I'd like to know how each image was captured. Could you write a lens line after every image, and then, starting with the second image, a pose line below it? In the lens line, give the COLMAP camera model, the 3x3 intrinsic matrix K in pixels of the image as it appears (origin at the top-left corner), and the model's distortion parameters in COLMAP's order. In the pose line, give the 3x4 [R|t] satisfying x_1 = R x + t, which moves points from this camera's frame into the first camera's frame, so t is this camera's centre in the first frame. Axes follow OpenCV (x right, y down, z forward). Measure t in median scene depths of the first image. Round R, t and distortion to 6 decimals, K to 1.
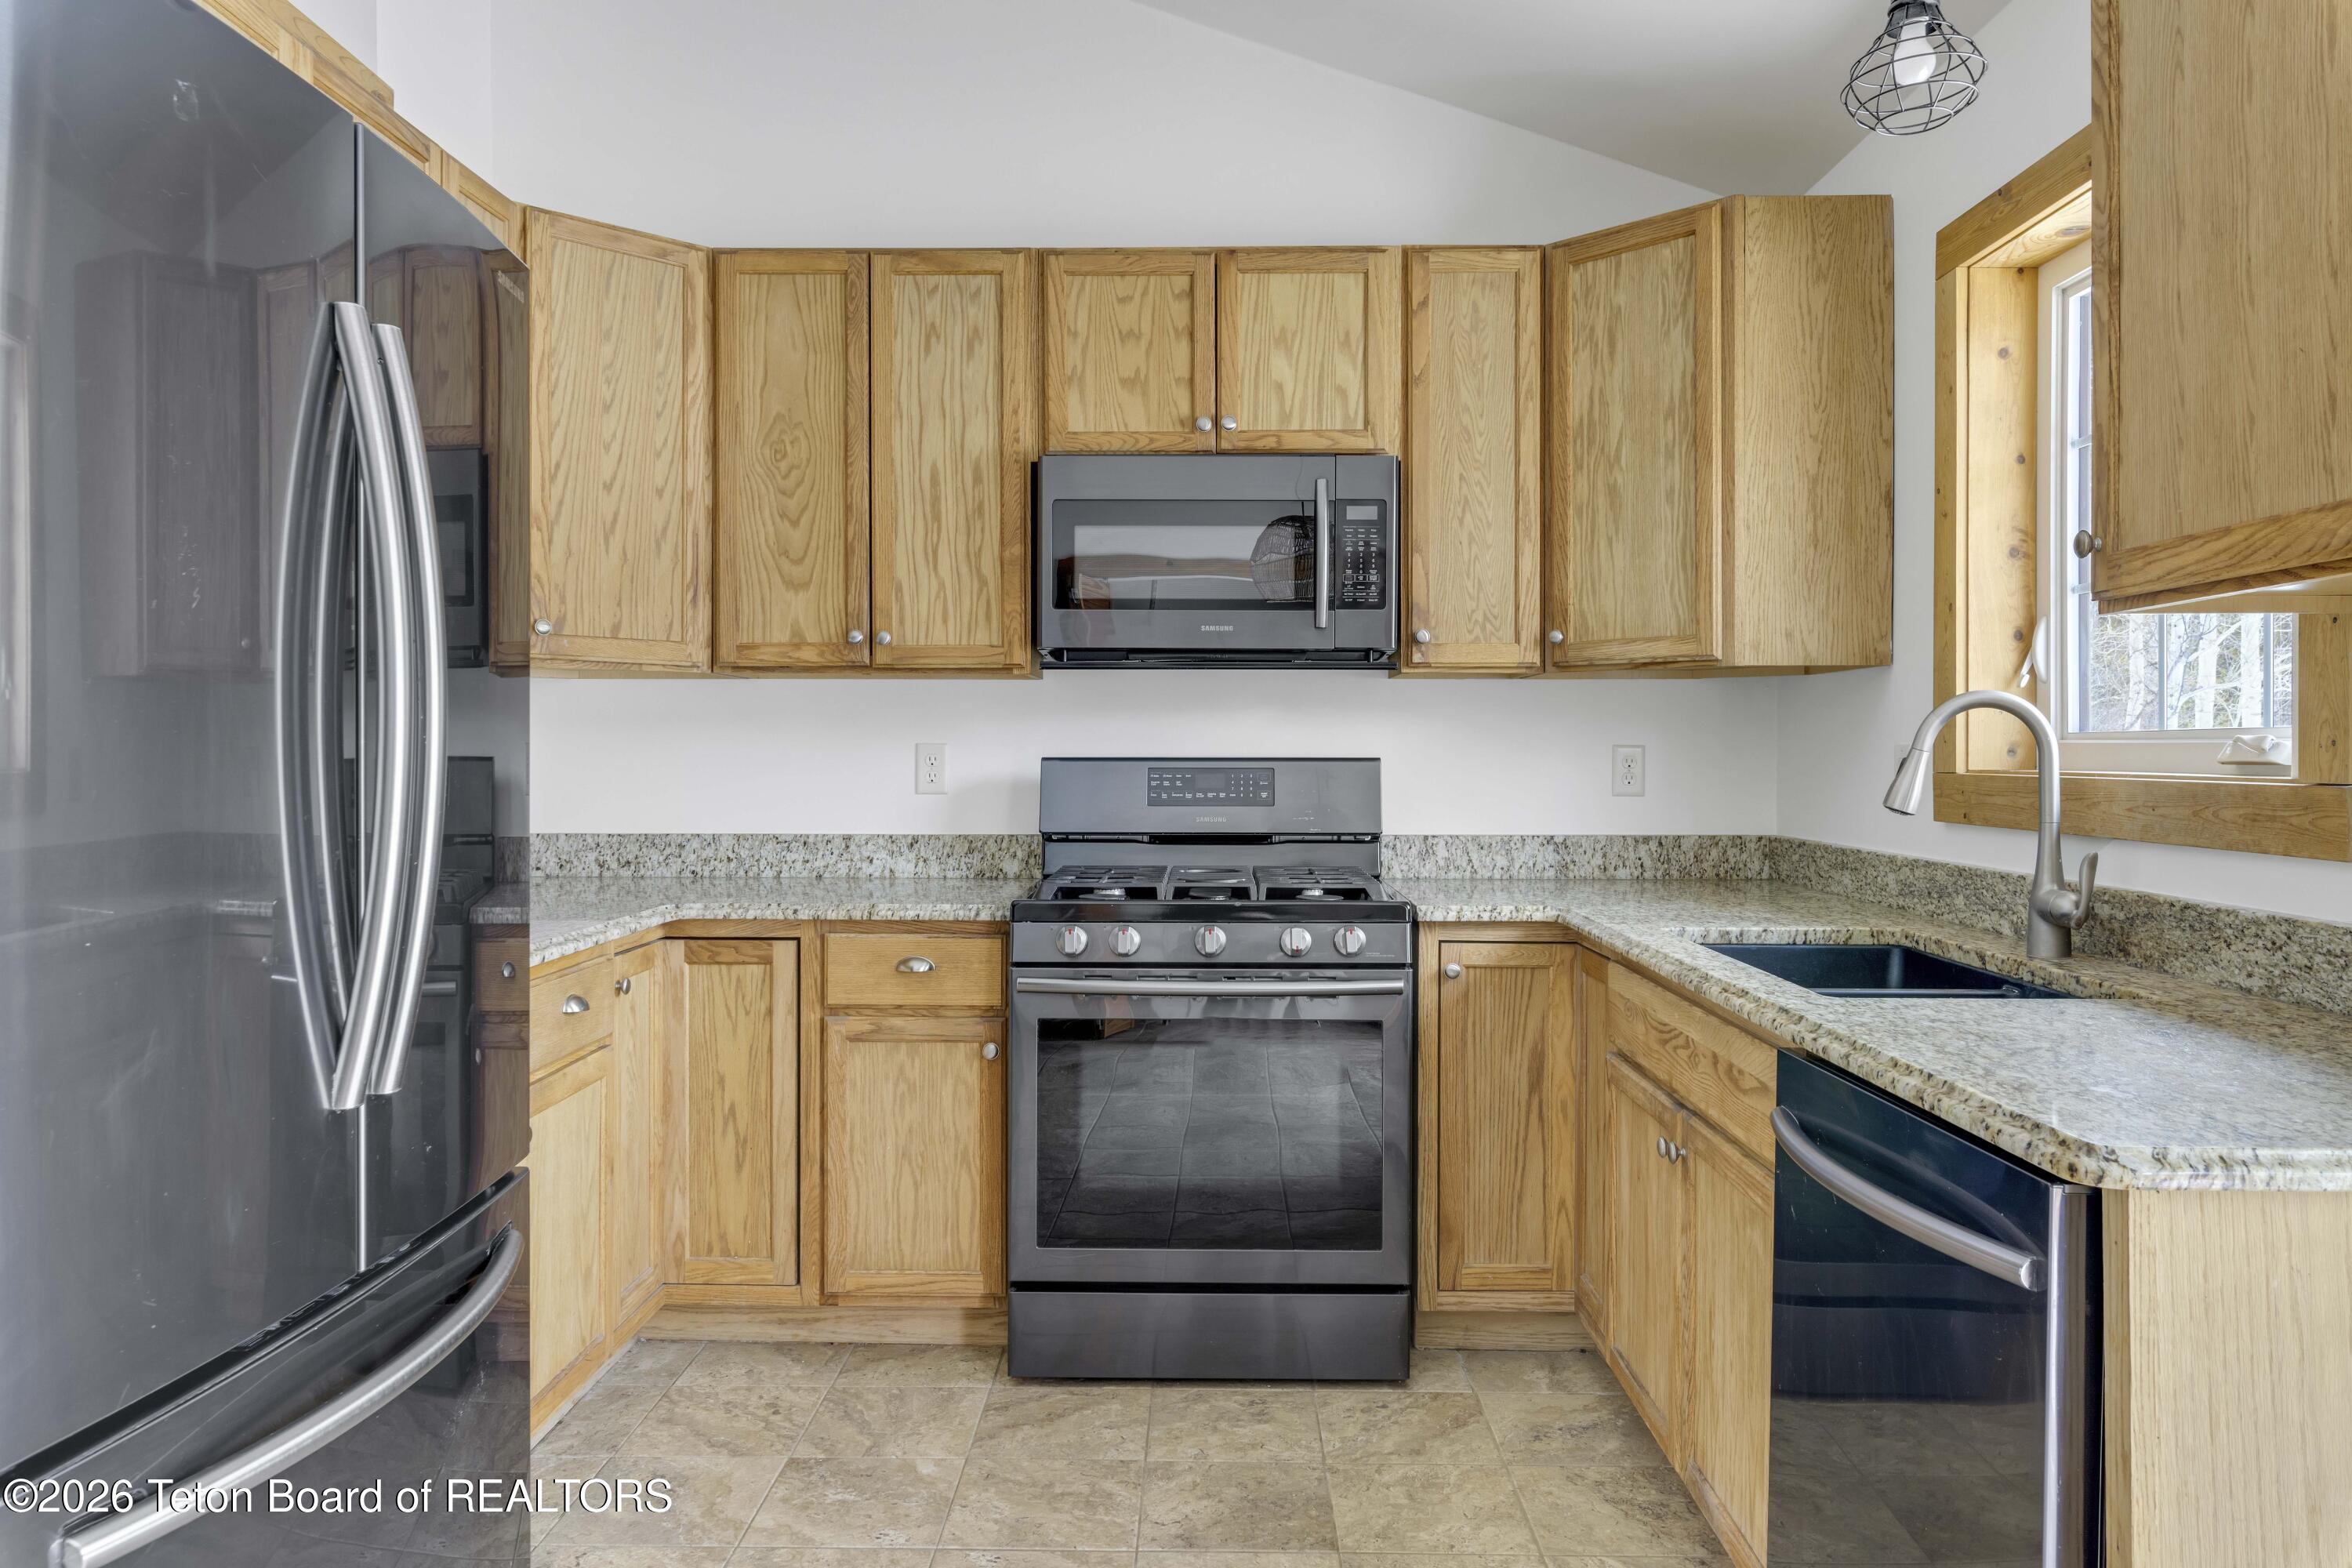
lens RADIAL K [[1618.4, 0, 1175.9], [0, 1618.4, 761.9], [0, 0, 1]] dist [0.011686, 0.002653]
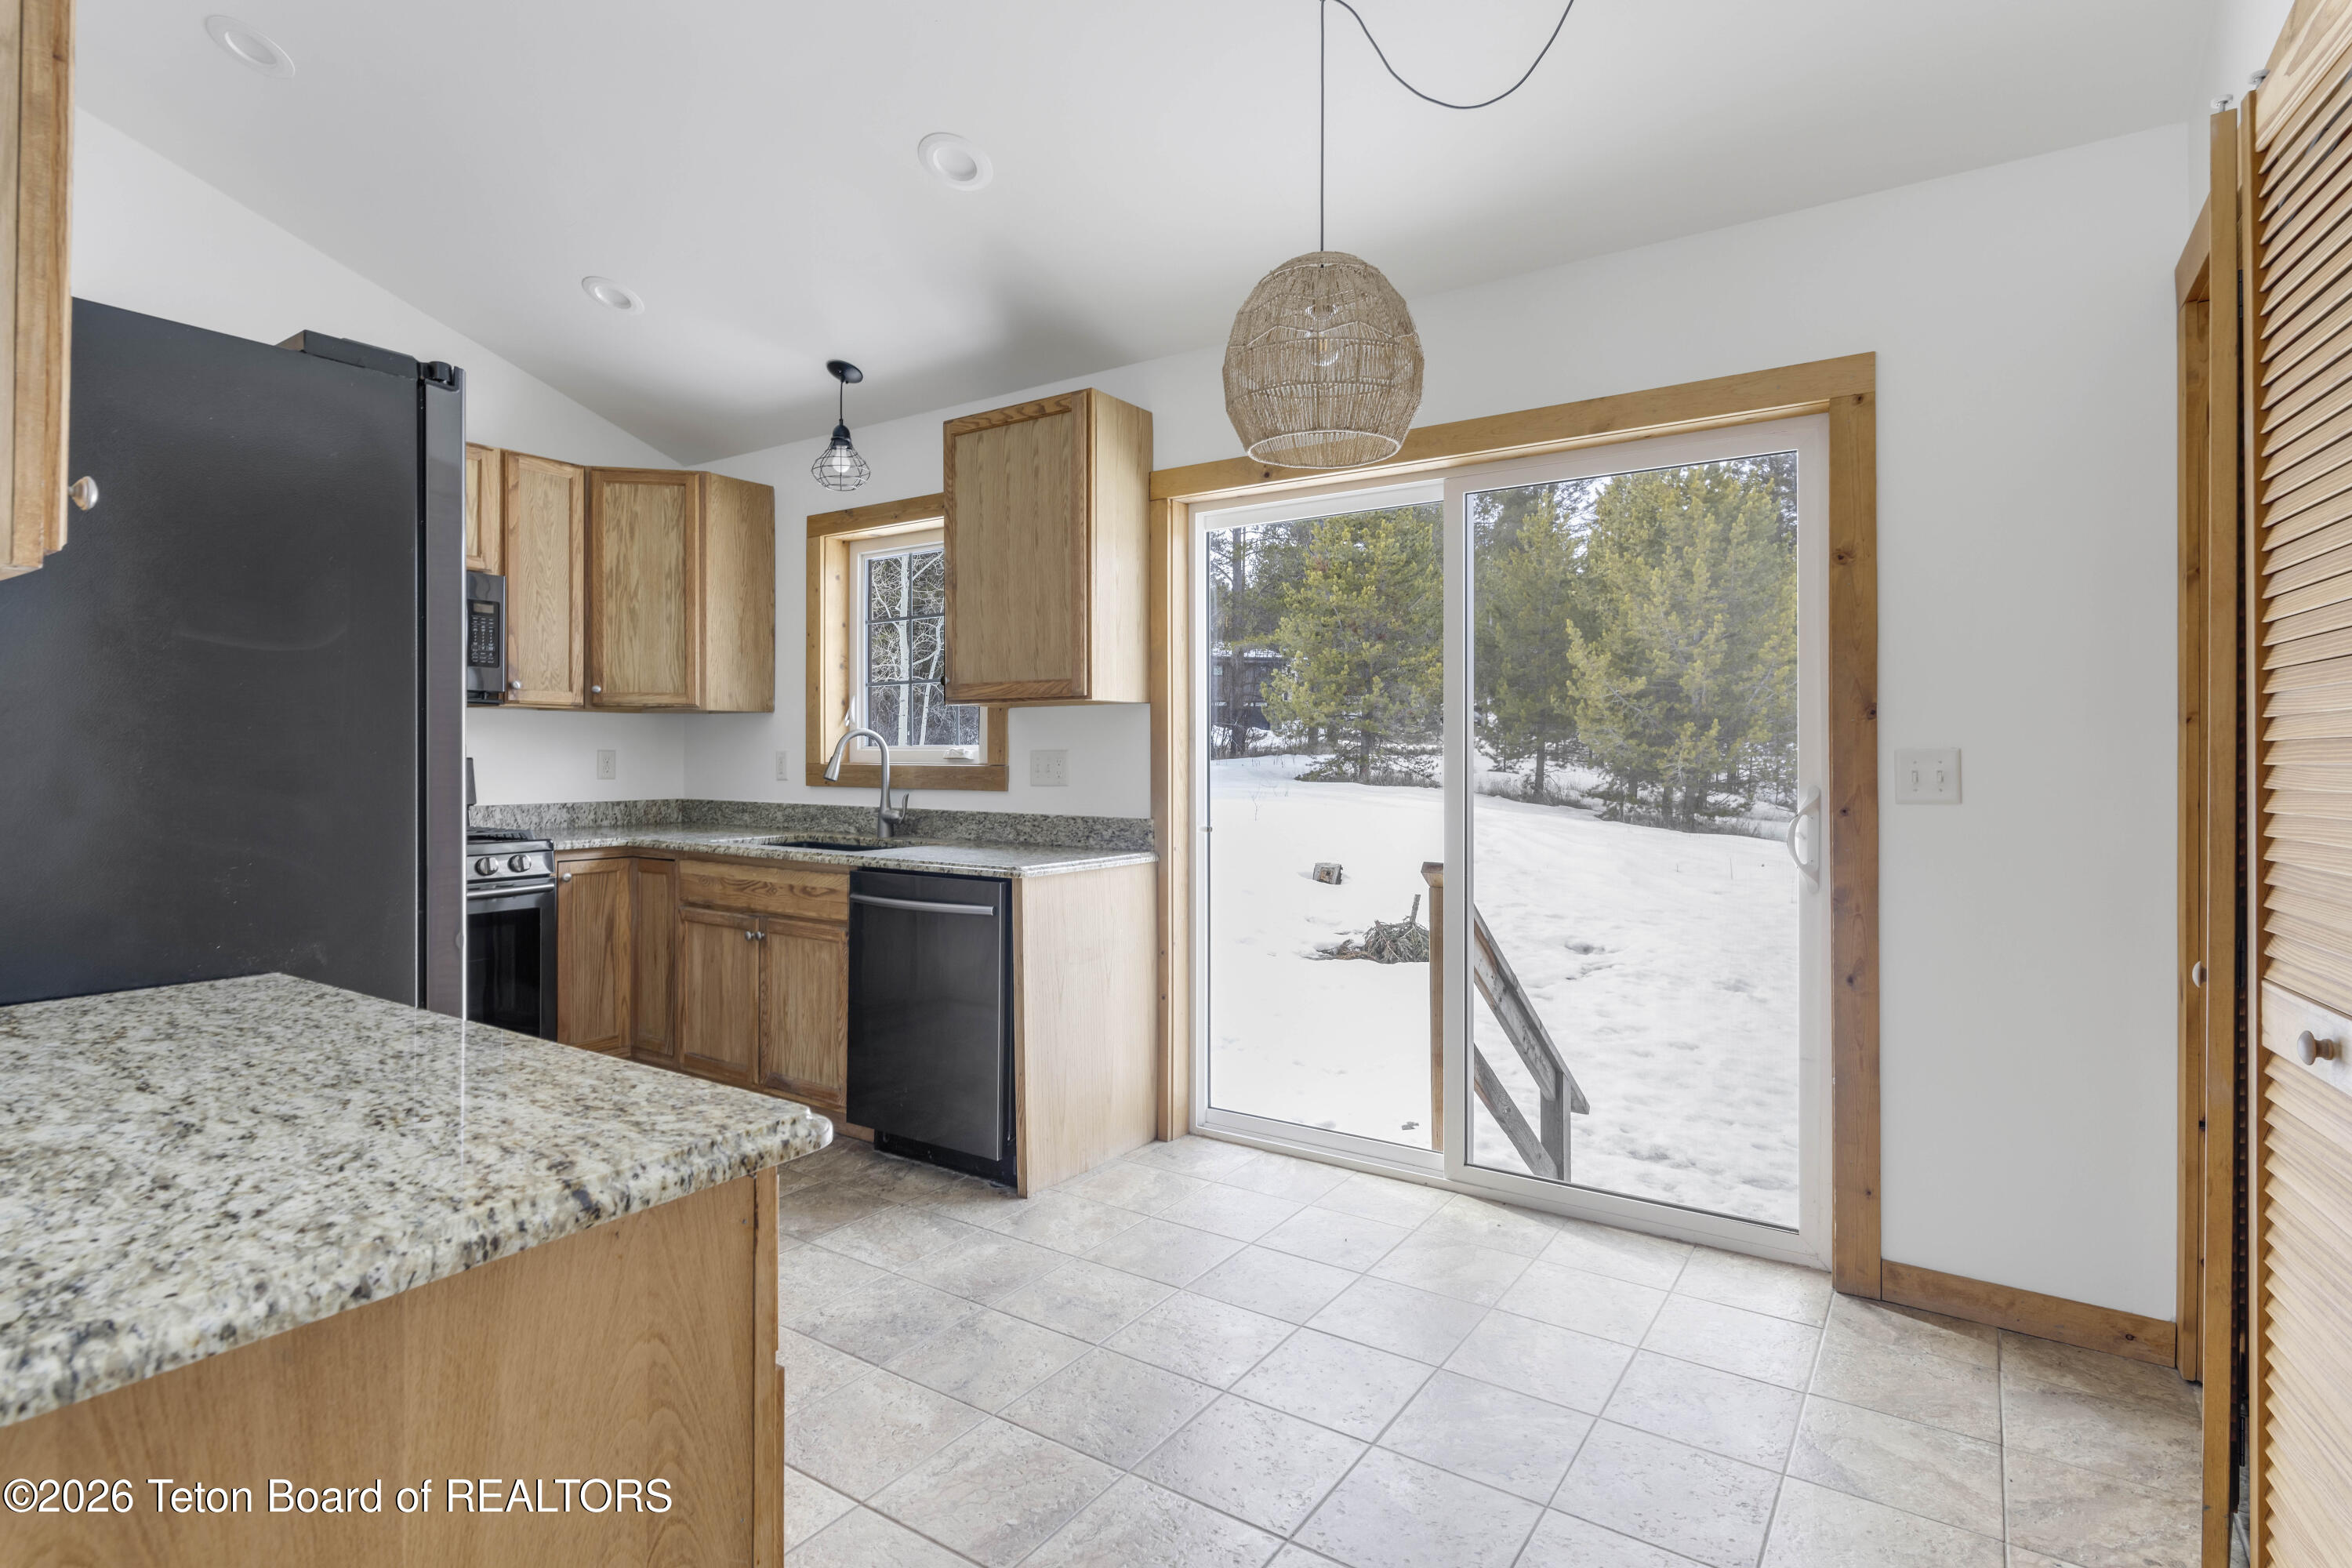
lens RADIAL K [[1032.0, 0, 1180.8], [0, 1032.0, 768.0], [0, 0, 1]] dist [-0.002344, -0.000309]
pose [[0.571029, -0.009972, 0.820869, -0.340951], [0.004142, 0.999948, 0.009266, 0.001558], [-0.820919, -0.001892, 0.571041, -0.179977]]
